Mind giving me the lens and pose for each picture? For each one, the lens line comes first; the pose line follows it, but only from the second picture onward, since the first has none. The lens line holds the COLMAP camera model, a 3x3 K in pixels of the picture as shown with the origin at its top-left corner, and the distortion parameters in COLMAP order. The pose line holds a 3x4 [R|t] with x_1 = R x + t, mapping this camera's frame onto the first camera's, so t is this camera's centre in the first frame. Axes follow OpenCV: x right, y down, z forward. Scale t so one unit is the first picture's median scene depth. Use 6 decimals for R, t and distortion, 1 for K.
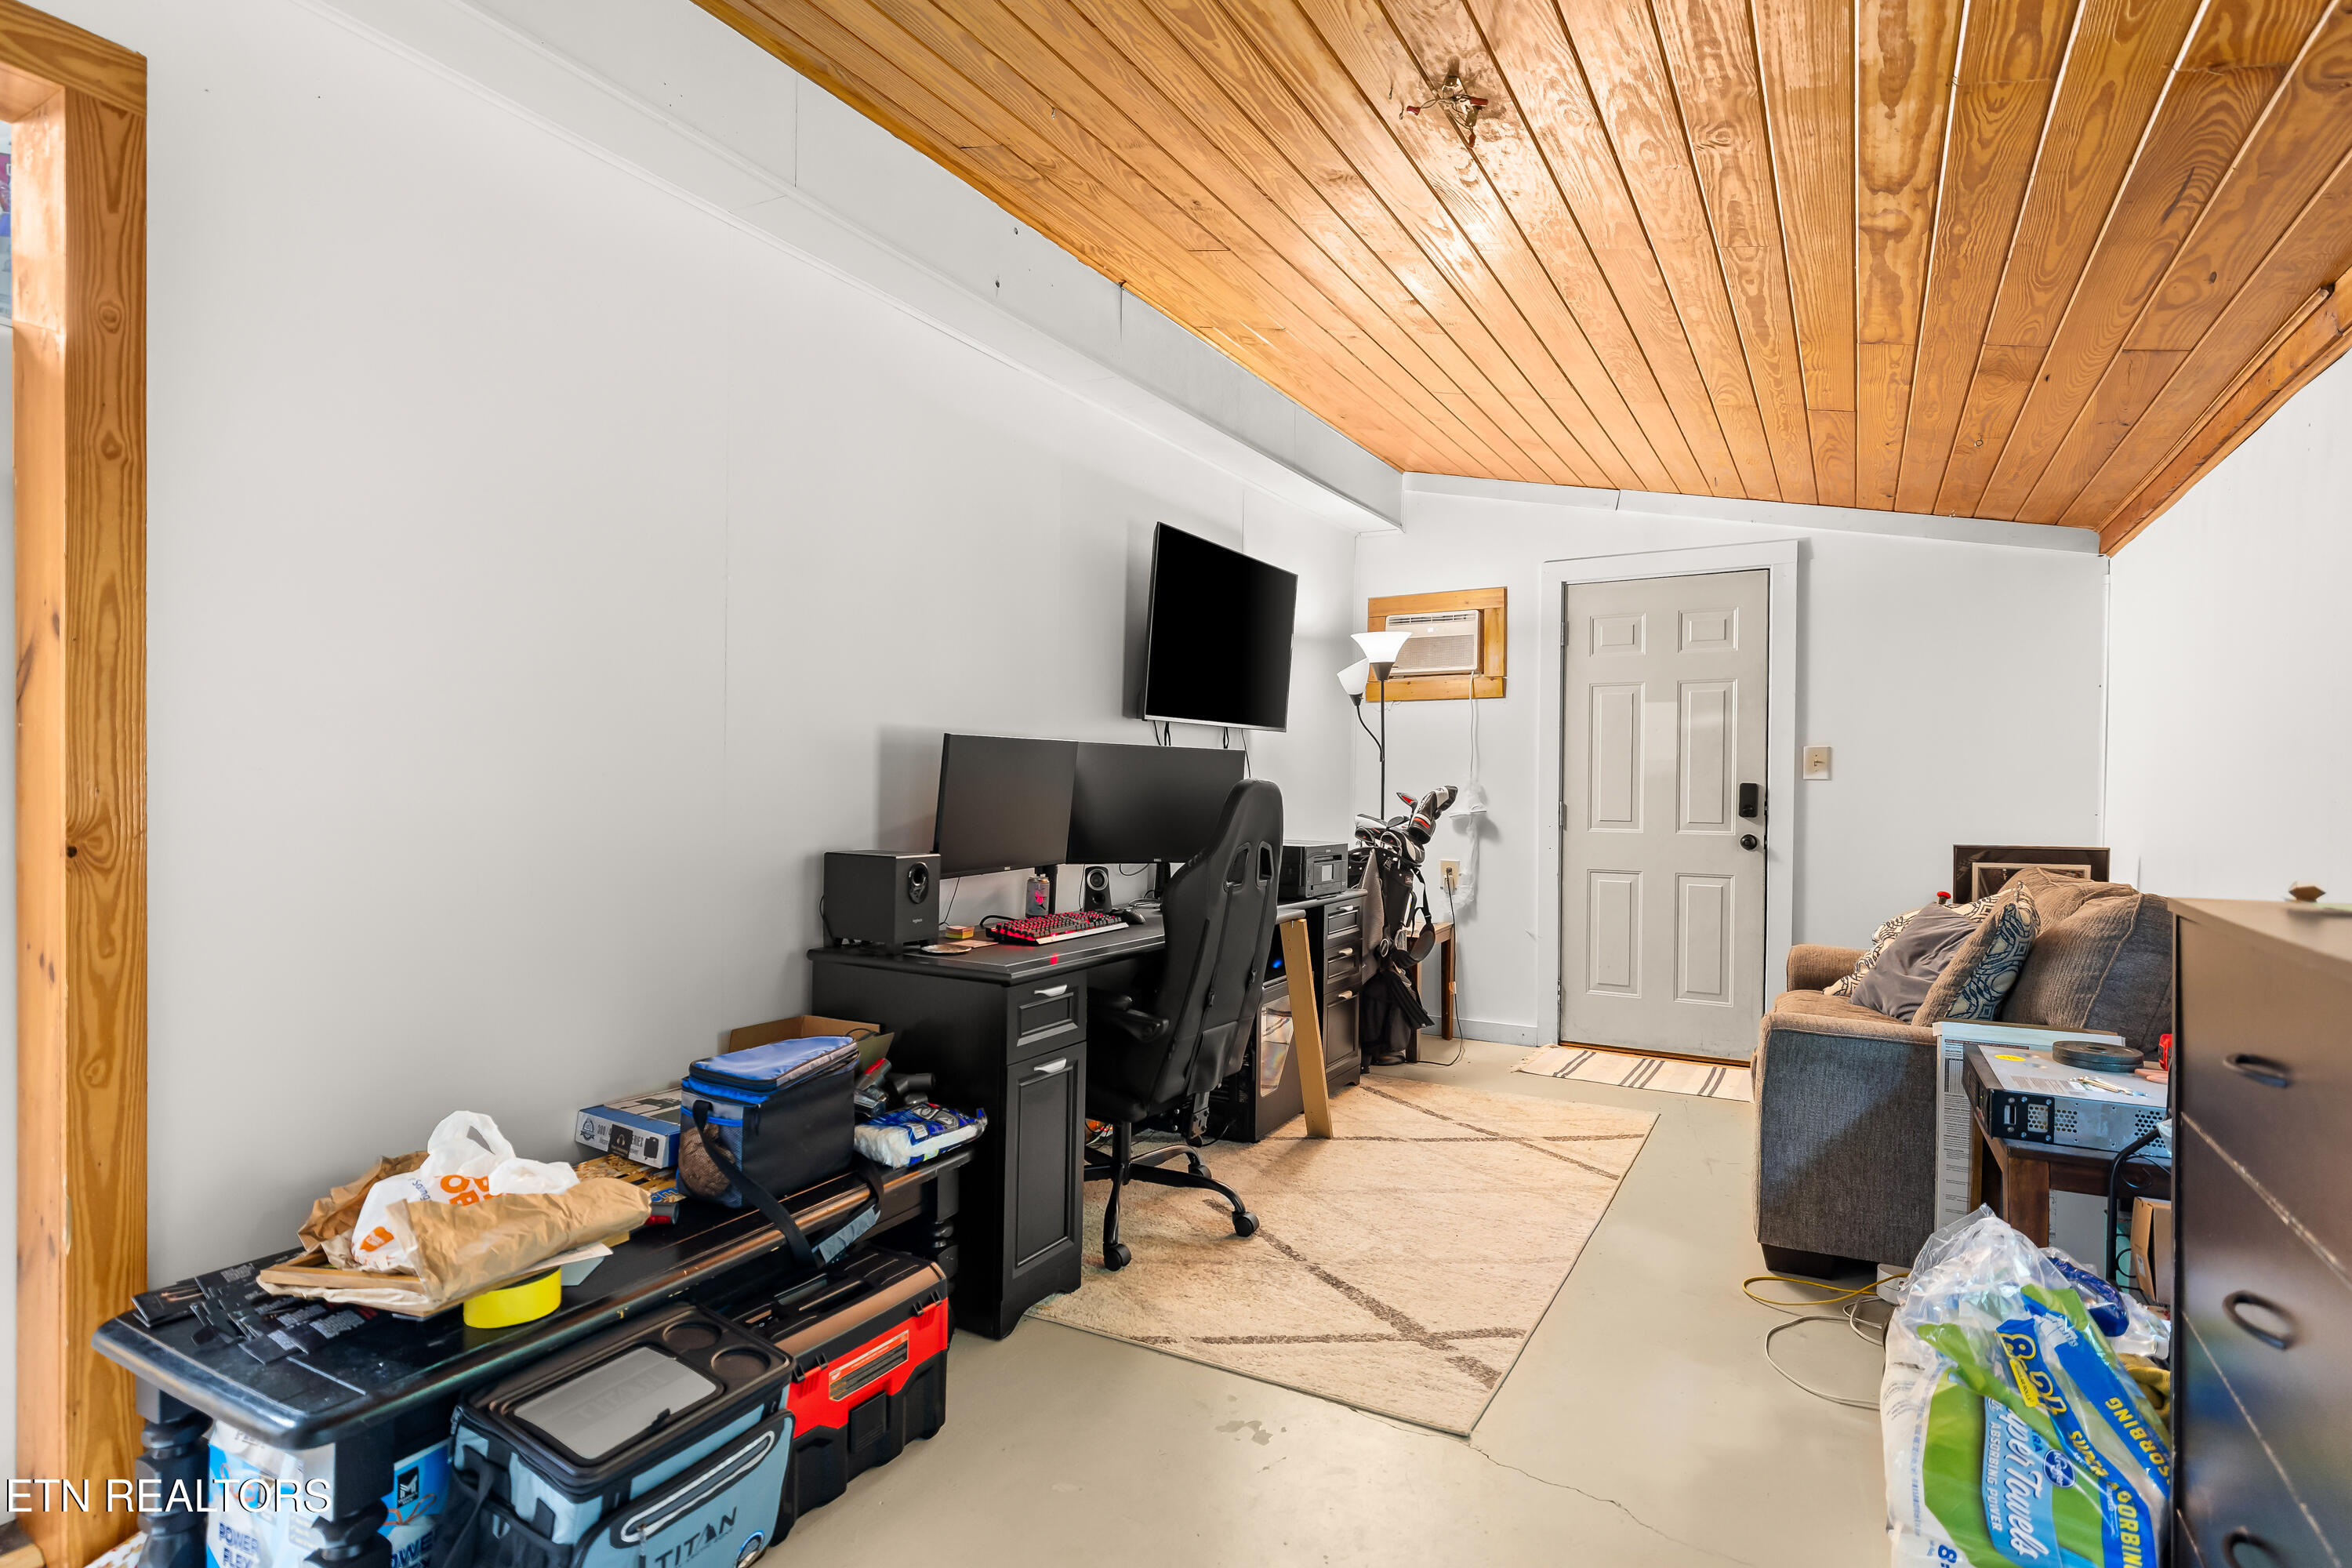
lens RADIAL K [[1170.4, 0, 1210.6], [0, 1170.4, 796.8], [0, 0, 1]] dist [0.002080, -0.003342]
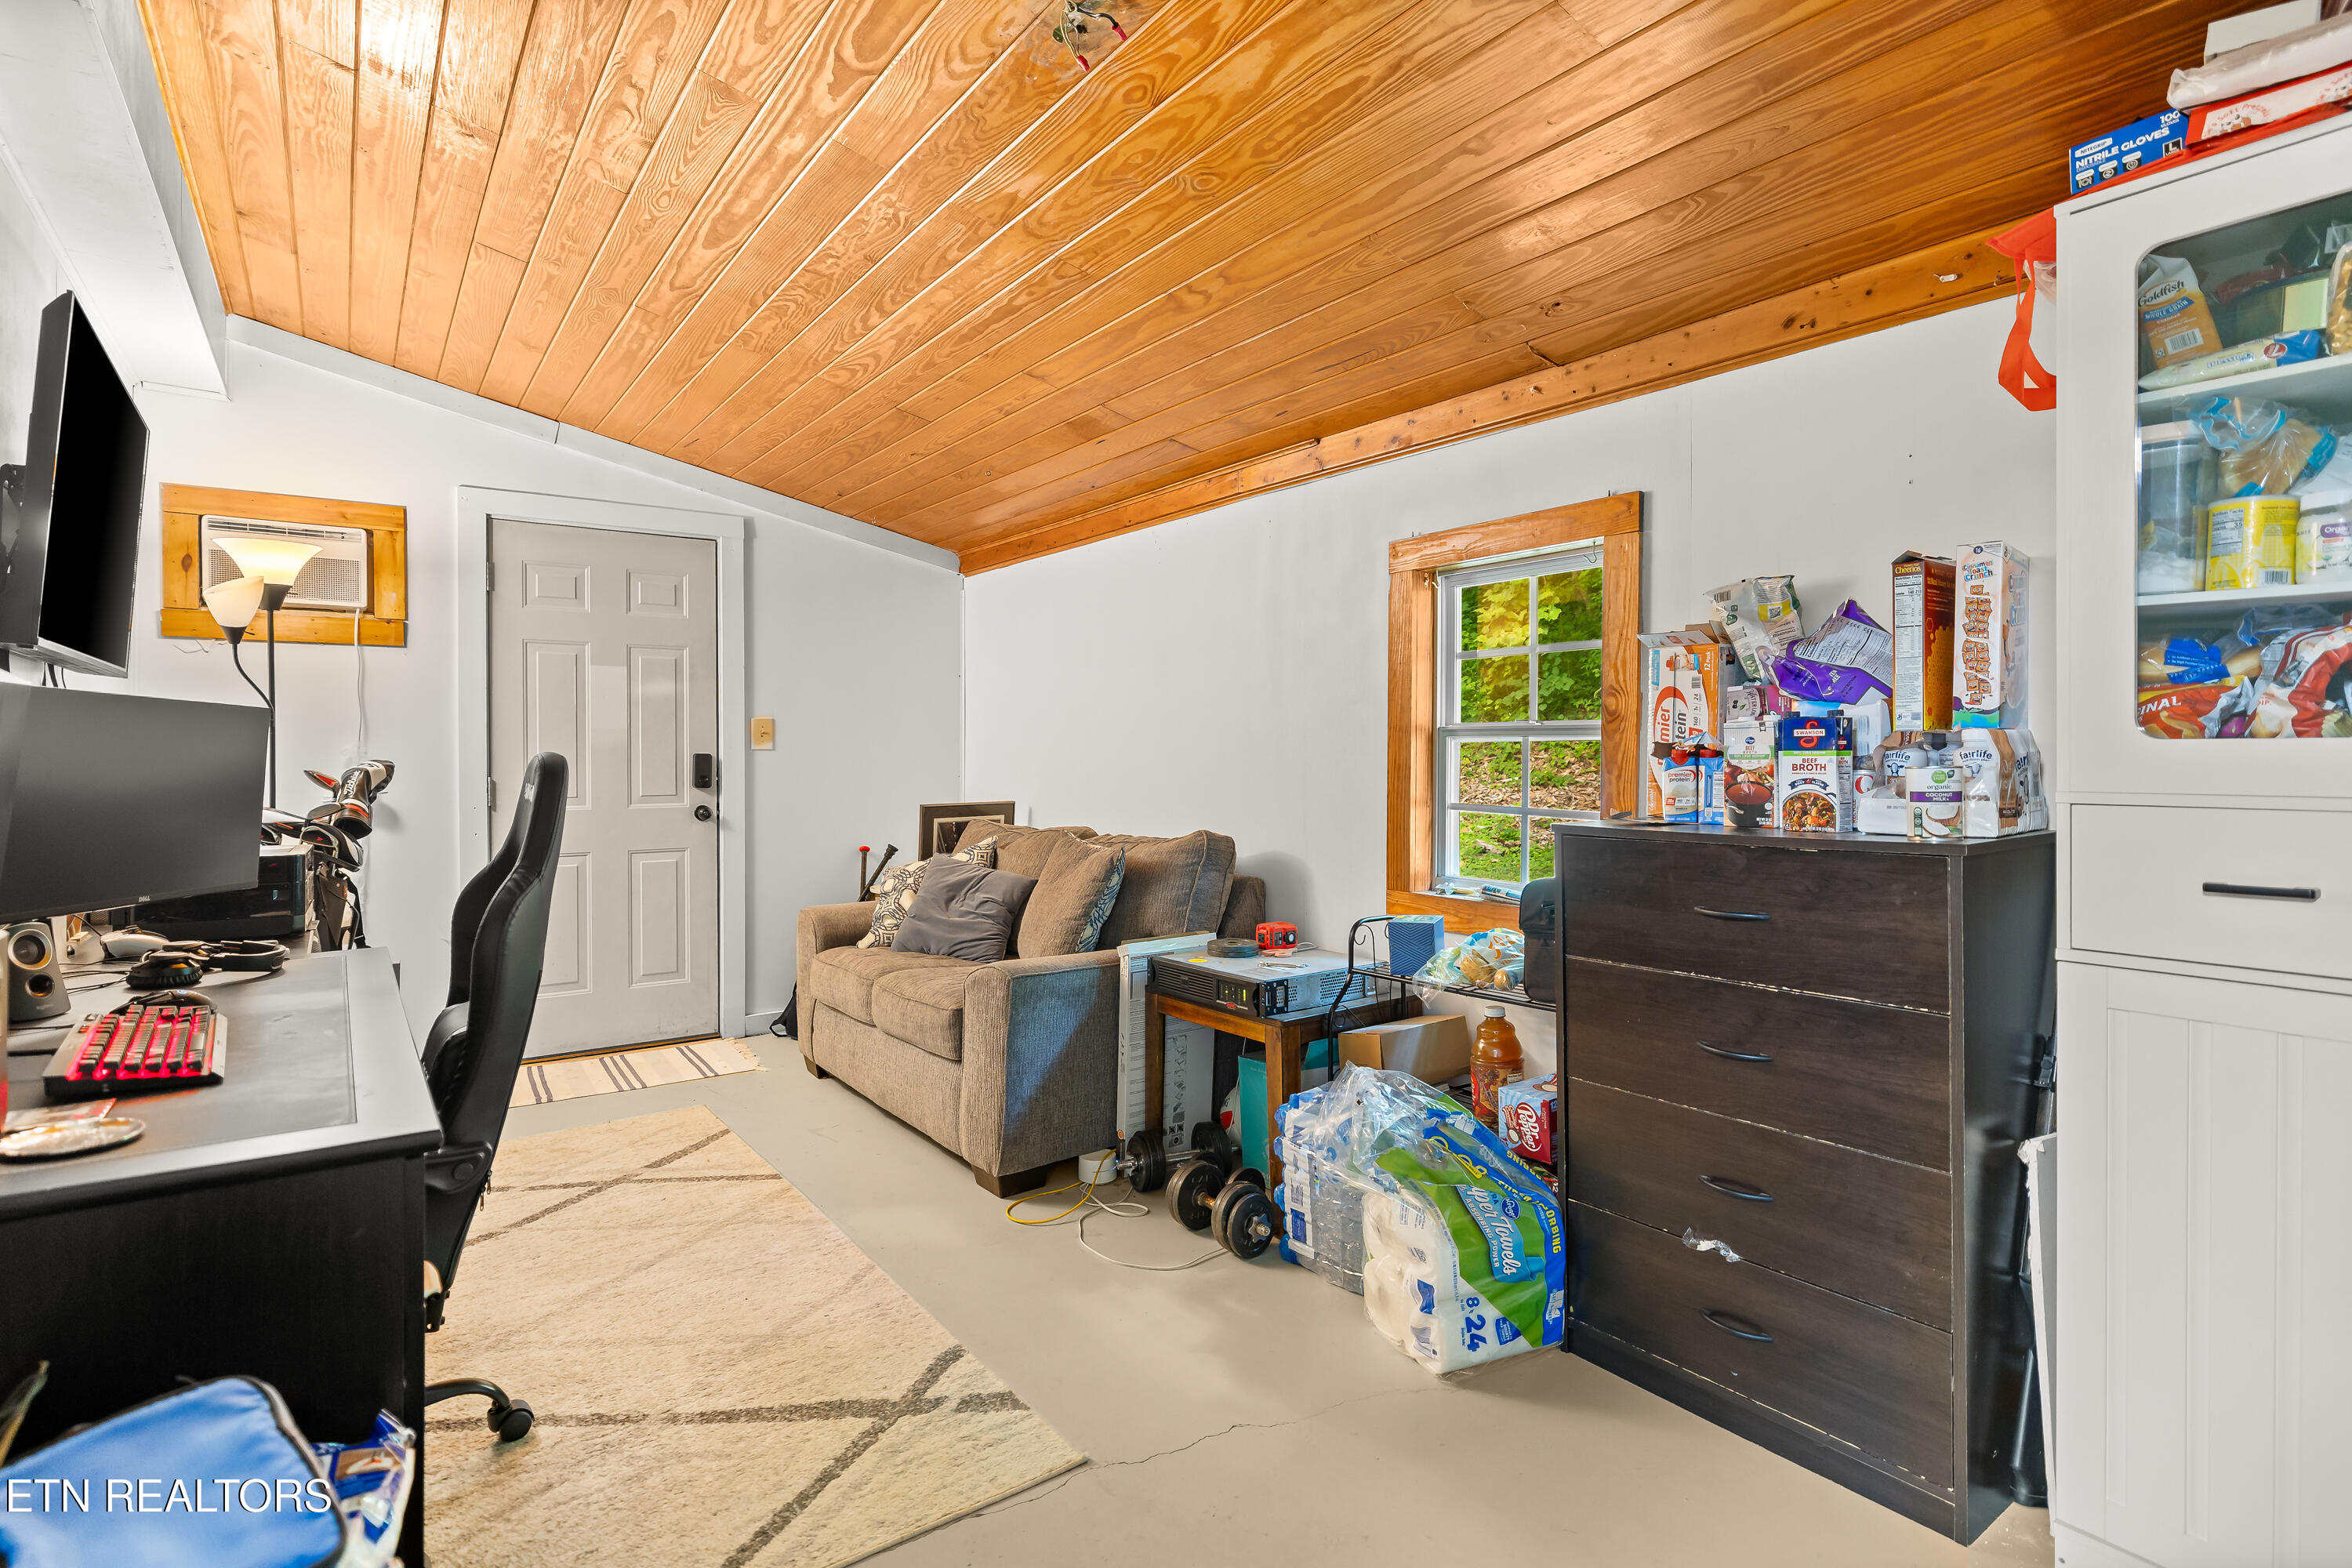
lens RADIAL K [[1132.3, 0, 1159.1], [0, 1132.3, 763.6], [0, 0, 1]] dist [-0.006304, 0.001433]
pose [[0.431818, -0.016049, 0.901818, -0.296205], [0.016433, 0.999816, 0.009925, -0.007755], [-0.901811, 0.010534, 0.432002, 0.295768]]
